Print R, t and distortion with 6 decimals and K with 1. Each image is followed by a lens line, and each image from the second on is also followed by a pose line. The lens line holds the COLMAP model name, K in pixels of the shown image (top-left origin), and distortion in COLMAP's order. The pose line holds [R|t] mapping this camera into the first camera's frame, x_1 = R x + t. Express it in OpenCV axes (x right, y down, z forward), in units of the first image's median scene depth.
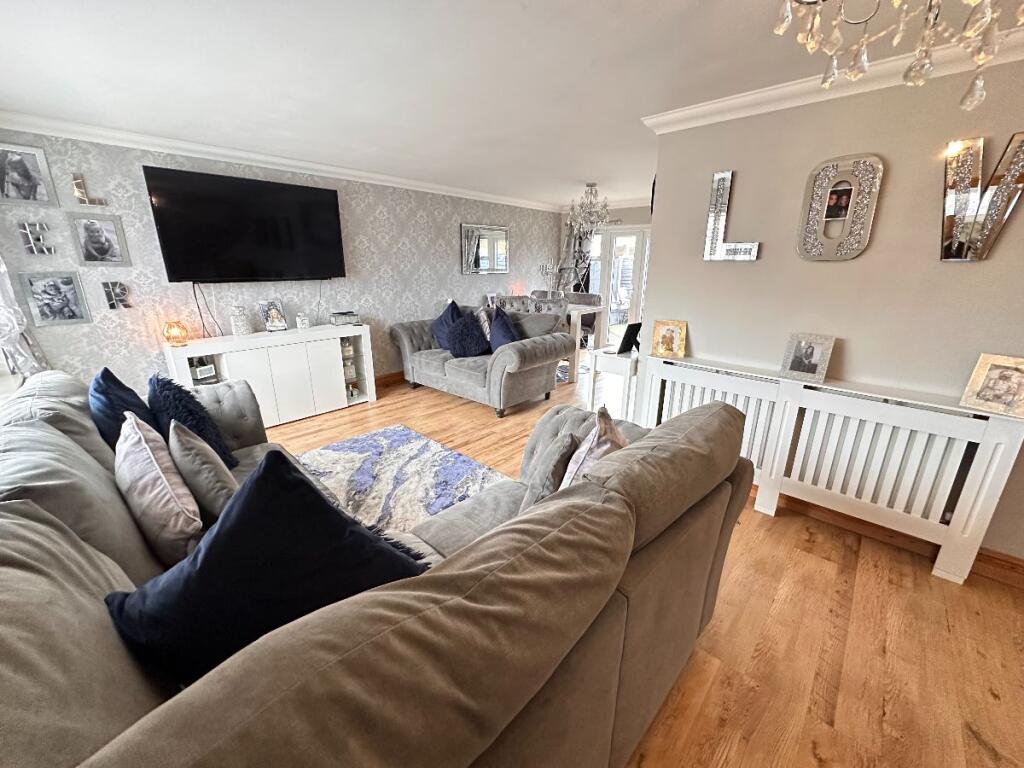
lens RADIAL K [[407.7, 0, 515.4], [0, 407.7, 385.1], [0, 0, 1]] dist [-0.003149, 0.000721]
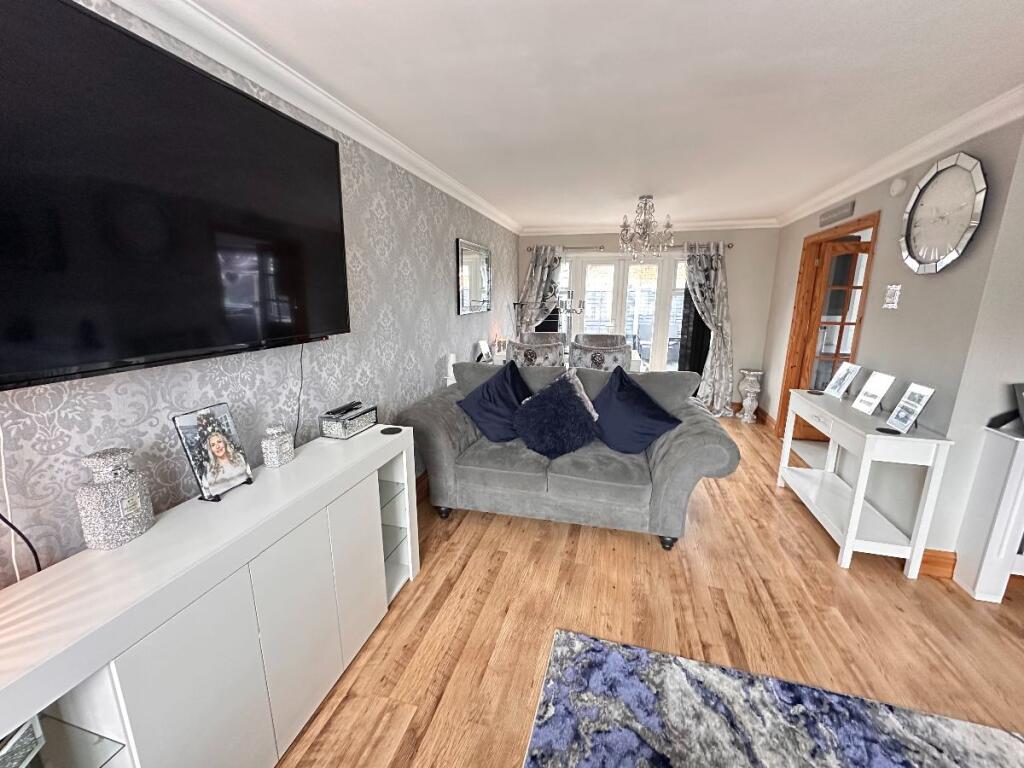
lens RADIAL K [[407.7, 0, 510.0], [0, 407.7, 383.8], [0, 0, 1]] dist [-0.003149, 0.000721]
pose [[0.888315, -0.101939, 0.447777, -0.455124], [0.134730, 0.989996, -0.041904, -0.157754], [-0.439026, 0.097553, 0.893163, 0.497255]]
